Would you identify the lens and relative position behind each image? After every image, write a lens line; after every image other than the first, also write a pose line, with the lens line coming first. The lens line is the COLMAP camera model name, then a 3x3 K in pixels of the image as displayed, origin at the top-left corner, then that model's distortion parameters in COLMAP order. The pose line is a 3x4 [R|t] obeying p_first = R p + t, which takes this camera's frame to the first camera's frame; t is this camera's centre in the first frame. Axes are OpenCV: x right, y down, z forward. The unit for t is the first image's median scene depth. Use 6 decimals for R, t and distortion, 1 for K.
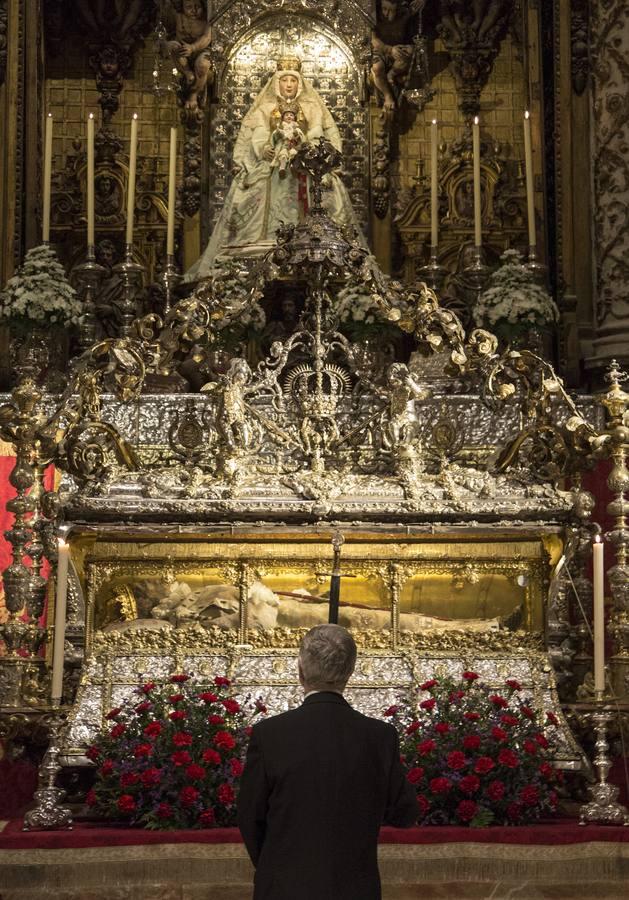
lens RADIAL K [[2330.1, 0, 398.2], [0, 2330.1, 251.0], [0, 0, 1]] dist [0.250627, 0.000000]
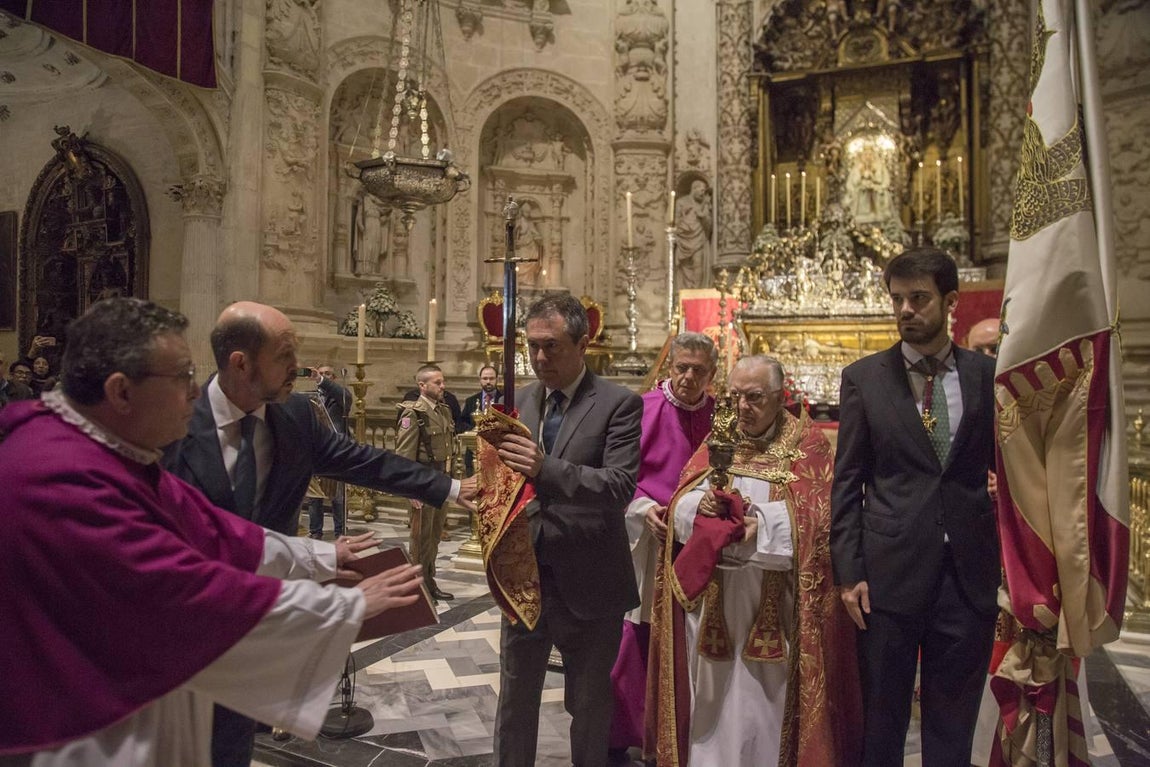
lens RADIAL K [[802.2, 0, 565.9], [0, 802.2, 395.5], [0, 0, 1]] dist [-0.120133, 0.075389]
pose [[0.878648, 0.019713, -0.477064, 0.133534], [0.075457, 0.980859, 0.179507, 0.015568], [0.471470, -0.193721, 0.860342, 0.041810]]
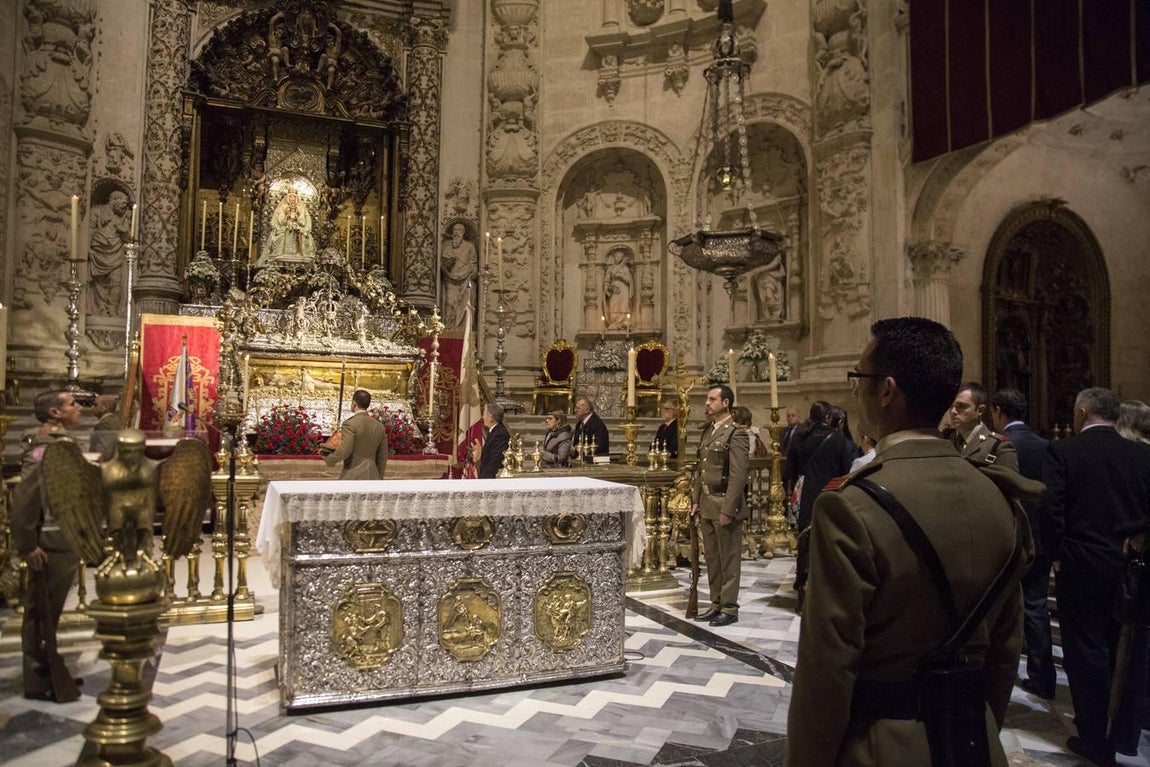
lens RADIAL K [[803.6, 0, 574.0], [0, 803.6, 392.6], [0, 0, 1]] dist [-0.110796, 0.064766]
pose [[0.935420, 0.027608, 0.352459, -0.096419], [-0.079743, 0.987732, 0.134267, 0.005634], [-0.344428, -0.153702, 0.926145, -0.020929]]
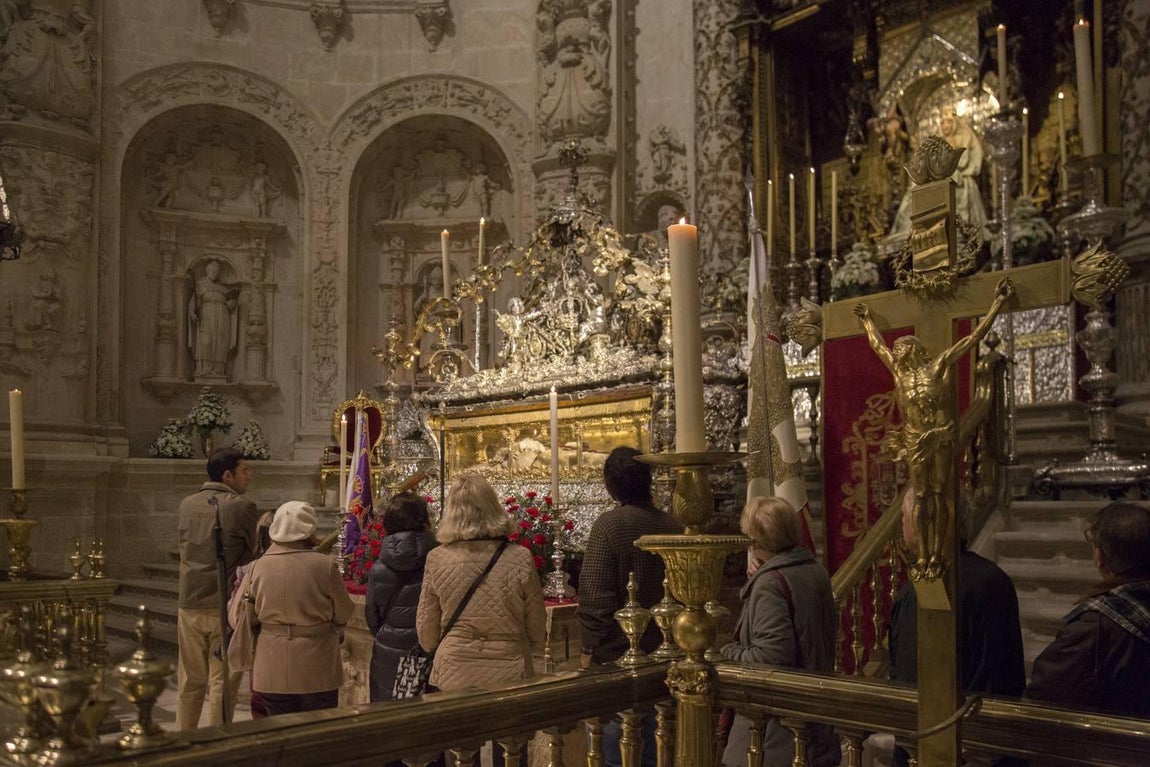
lens RADIAL K [[960.6, 0, 575.1], [0, 960.6, 505.8], [0, 0, 1]] dist [-0.044828, 0.043881]
pose [[0.661666, -0.001985, -0.749796, 0.440880], [0.139423, 0.982882, 0.120434, 0.111762], [0.736722, -0.184226, 0.650616, 0.591440]]
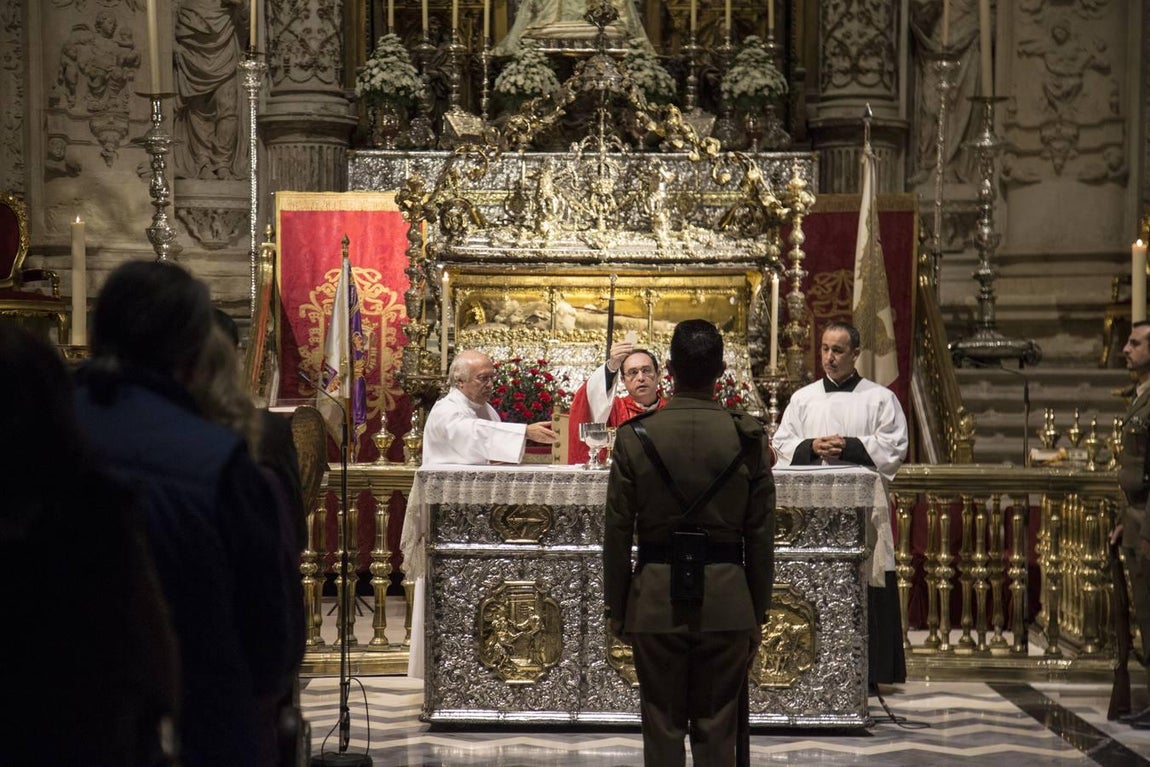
lens RADIAL K [[2697.5, 0, 572.7], [0, 2697.5, 393.2], [0, 0, 1]] dist [0.452507, 0.000000]
pose [[0.998968, 0.007807, -0.044750, 0.027193], [0.000848, 0.981744, 0.190203, -0.137696], [0.045418, -0.190045, 0.980724, -0.759980]]
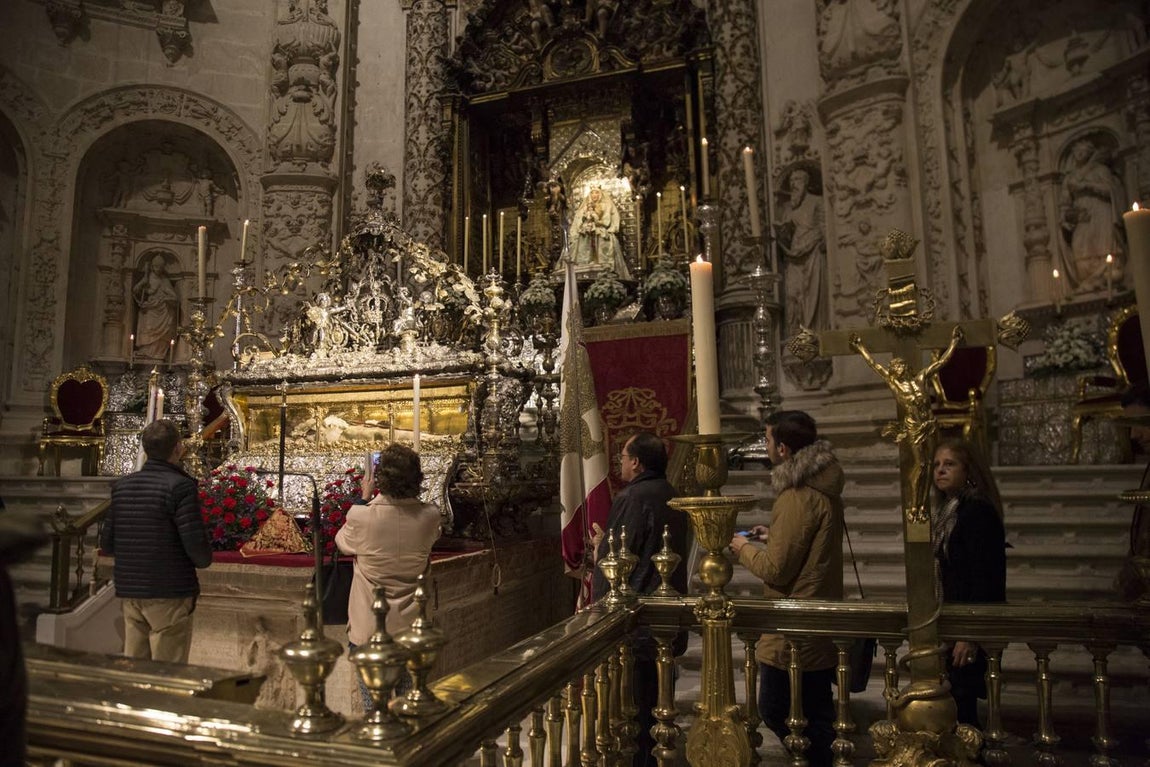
lens RADIAL K [[802.2, 0, 575.2], [0, 802.2, 401.5], [0, 0, 1]] dist [-0.120133, 0.075389]
pose [[0.924842, -0.042903, -0.377923, 0.336588], [0.077383, 0.994061, 0.076520, 0.097534], [0.372395, -0.100014, 0.922669, 0.508949]]
